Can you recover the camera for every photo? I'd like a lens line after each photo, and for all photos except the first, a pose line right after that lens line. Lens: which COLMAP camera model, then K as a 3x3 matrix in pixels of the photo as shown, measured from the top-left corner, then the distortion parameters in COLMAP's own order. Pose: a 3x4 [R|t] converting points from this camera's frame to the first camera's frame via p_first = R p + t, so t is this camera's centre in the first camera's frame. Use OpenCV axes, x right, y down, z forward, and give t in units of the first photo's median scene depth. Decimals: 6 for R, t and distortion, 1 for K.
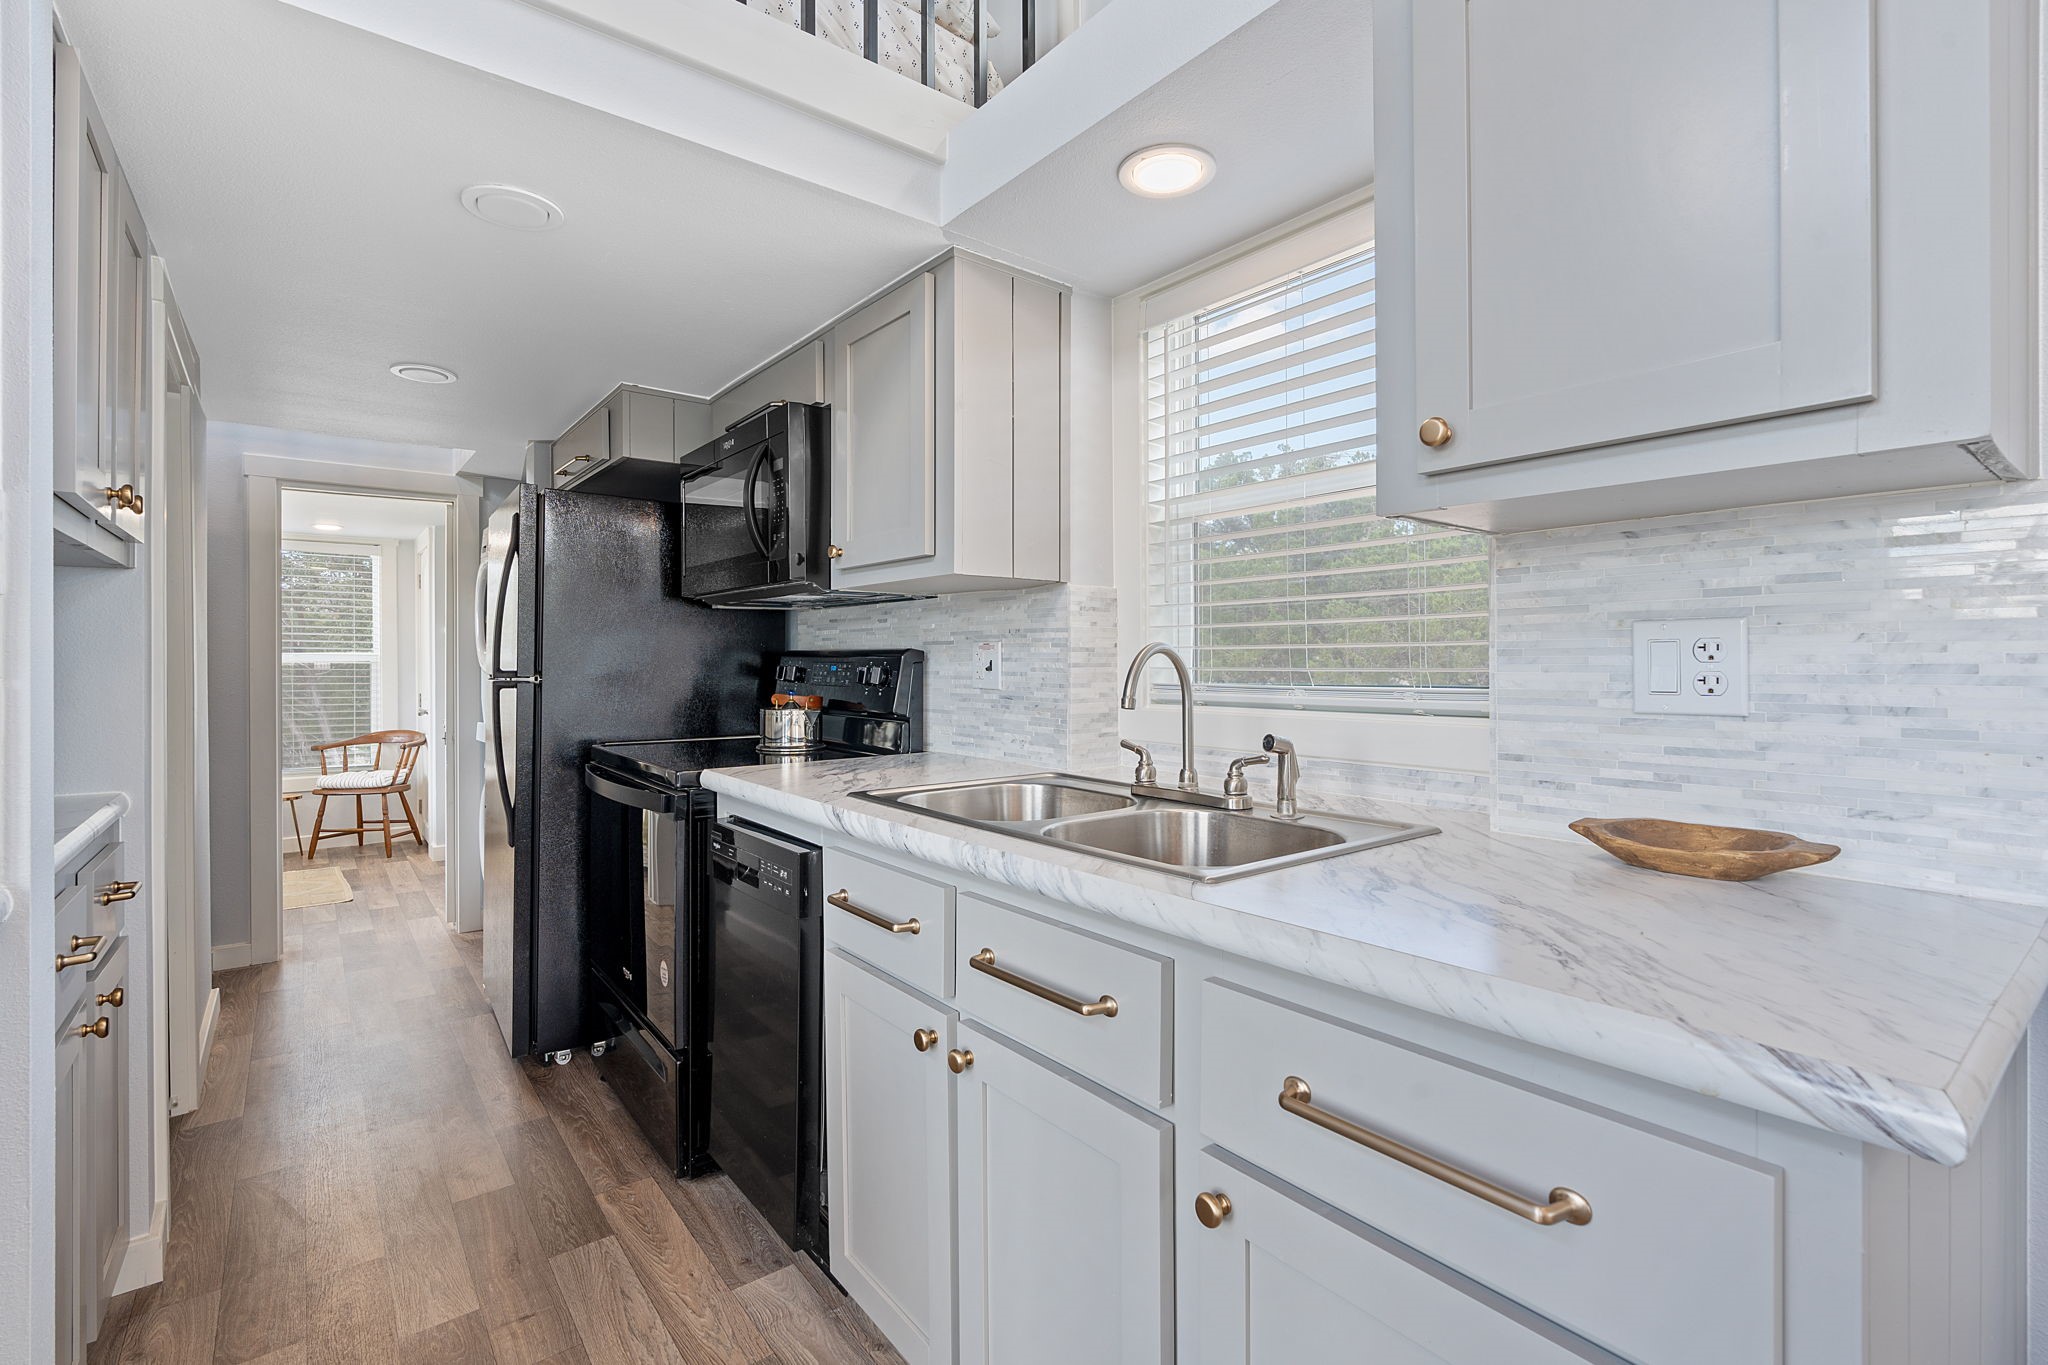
lens RADIAL K [[927.1, 0, 1015.5], [0, 927.1, 650.6], [0, 0, 1]] dist [-0.008372, 0.000207]
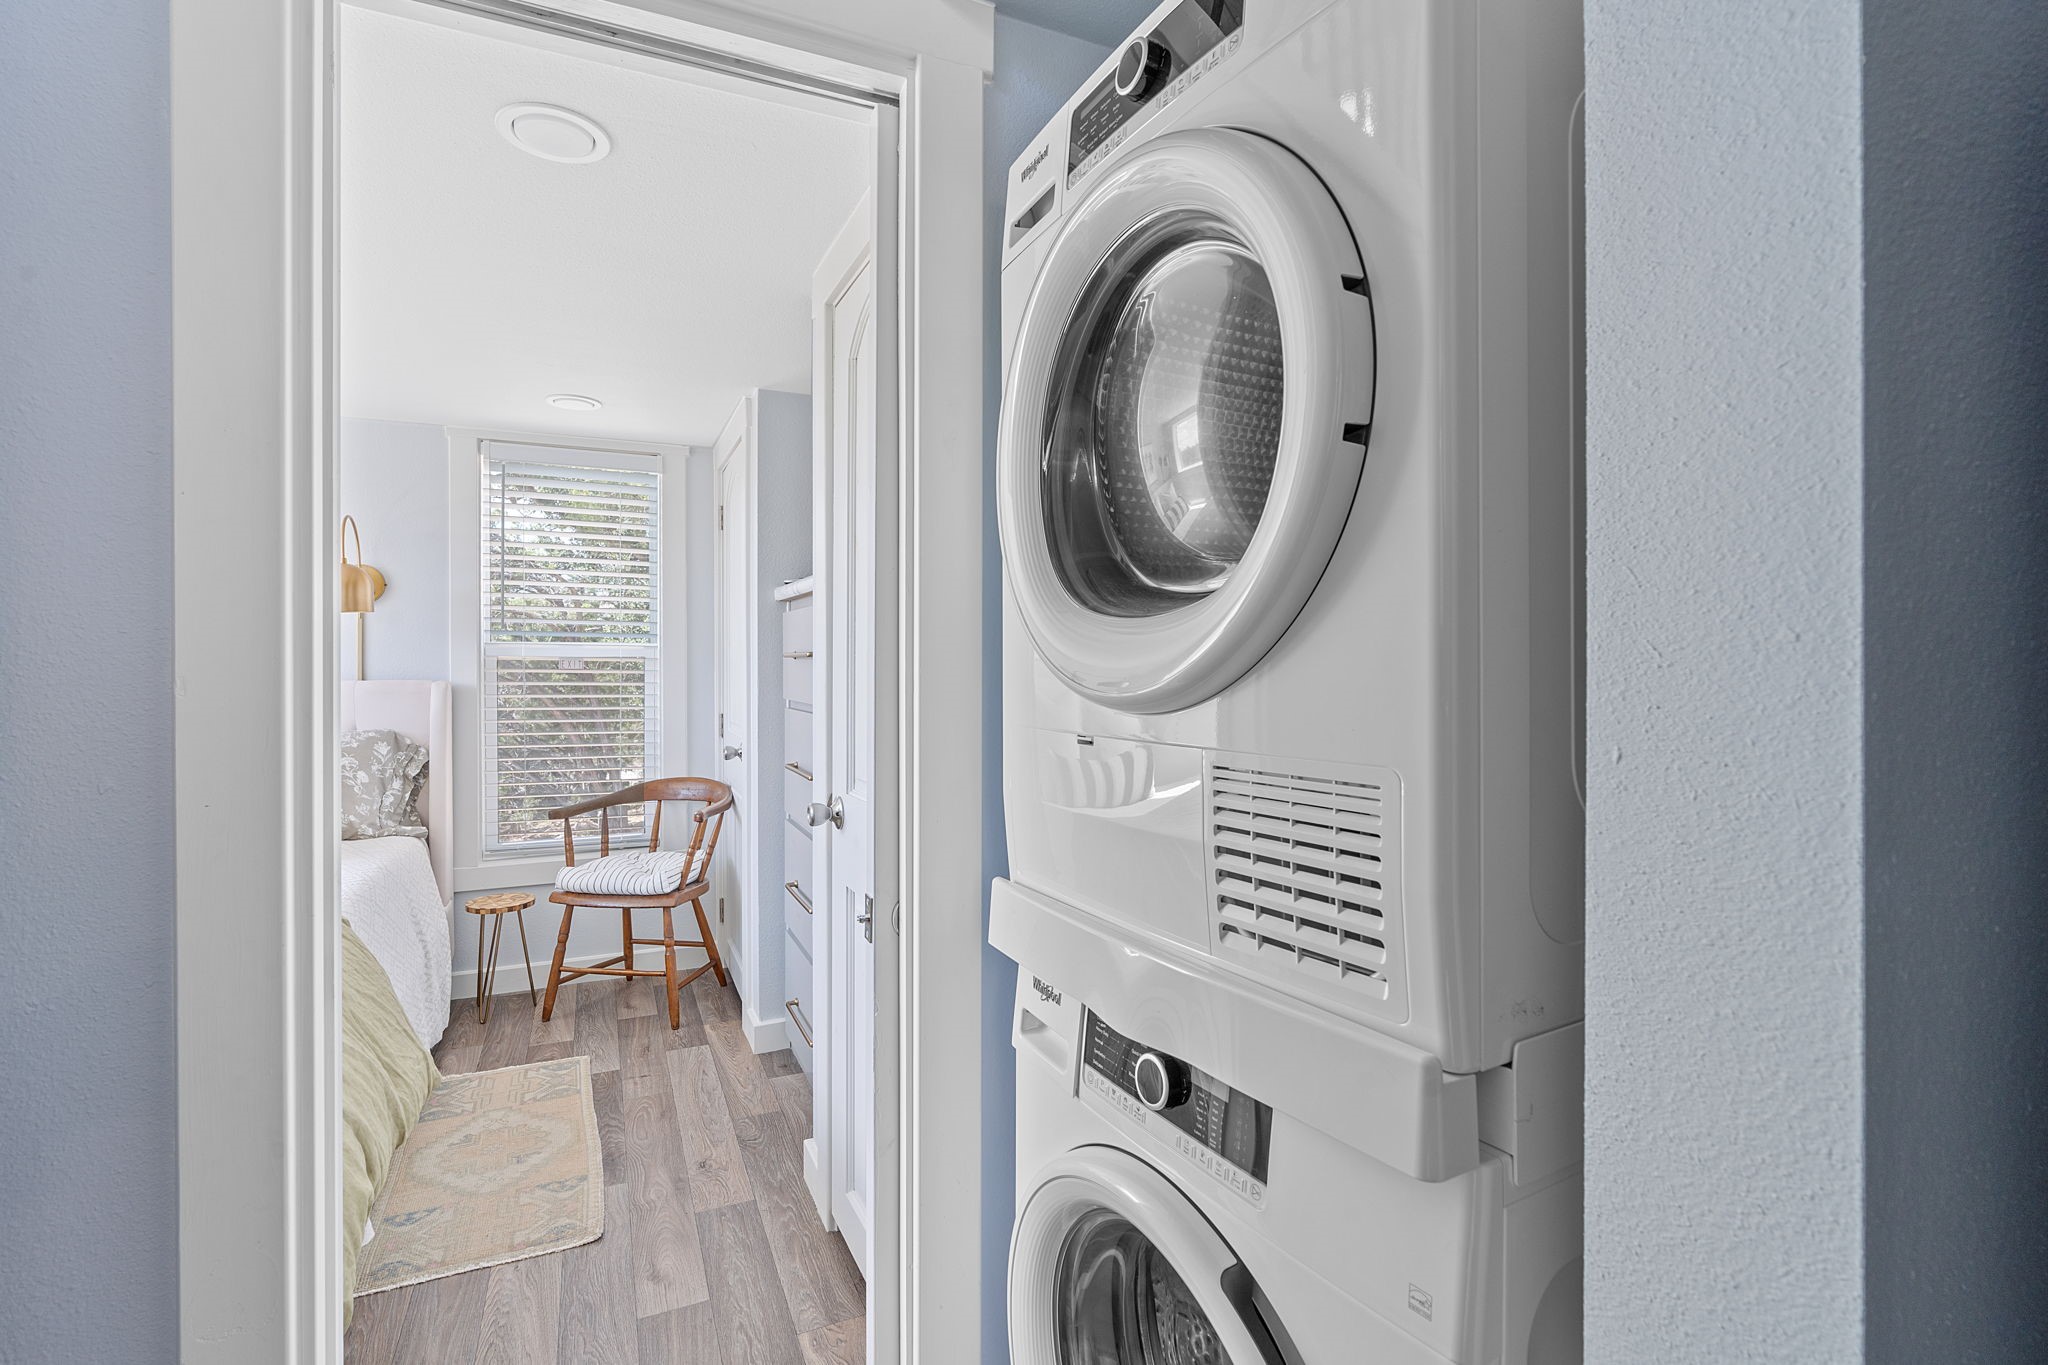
lens RADIAL K [[927.1, 0, 1015.5], [0, 927.1, 650.6], [0, 0, 1]] dist [-0.008372, 0.000207]
pose [[0.974483, 0.005132, -0.224404, -0.363230], [-0.004131, 0.999979, 0.004932, 0.004415], [0.224425, -0.003880, 0.974484, 0.516880]]
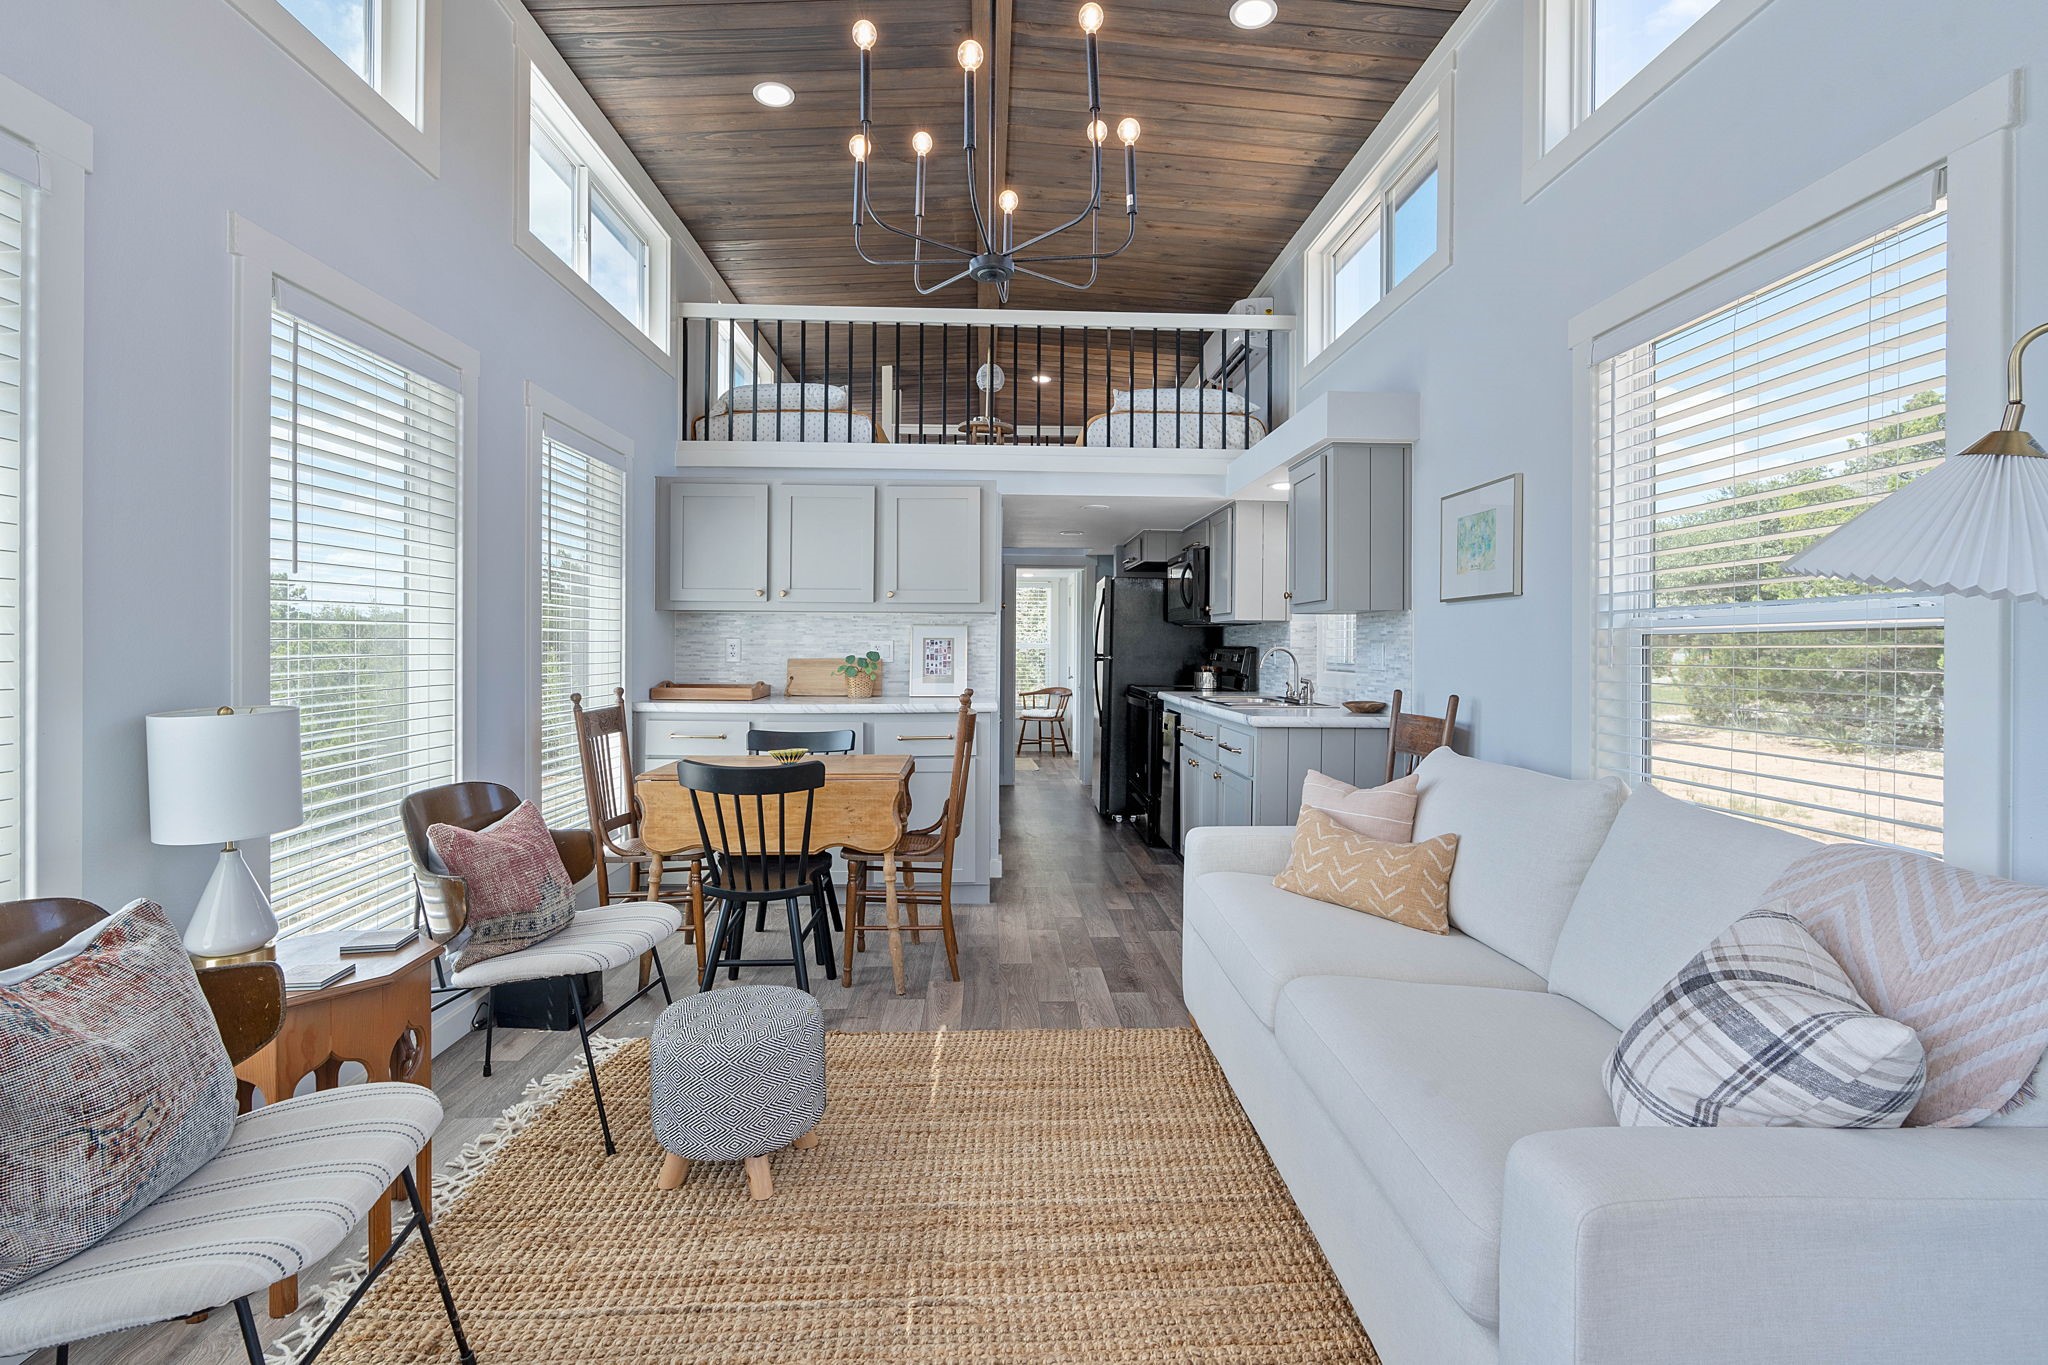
lens RADIAL K [[900.5, 0, 1024.6], [0, 900.5, 647.8], [0, 0, 1]] dist [-0.003231, -0.000584]
pose [[0.812127, 0.013043, -0.583335, 0.290678], [-0.007986, 0.999905, 0.011238, -0.007836], [0.583426, -0.004468, 0.812154, -0.448743]]
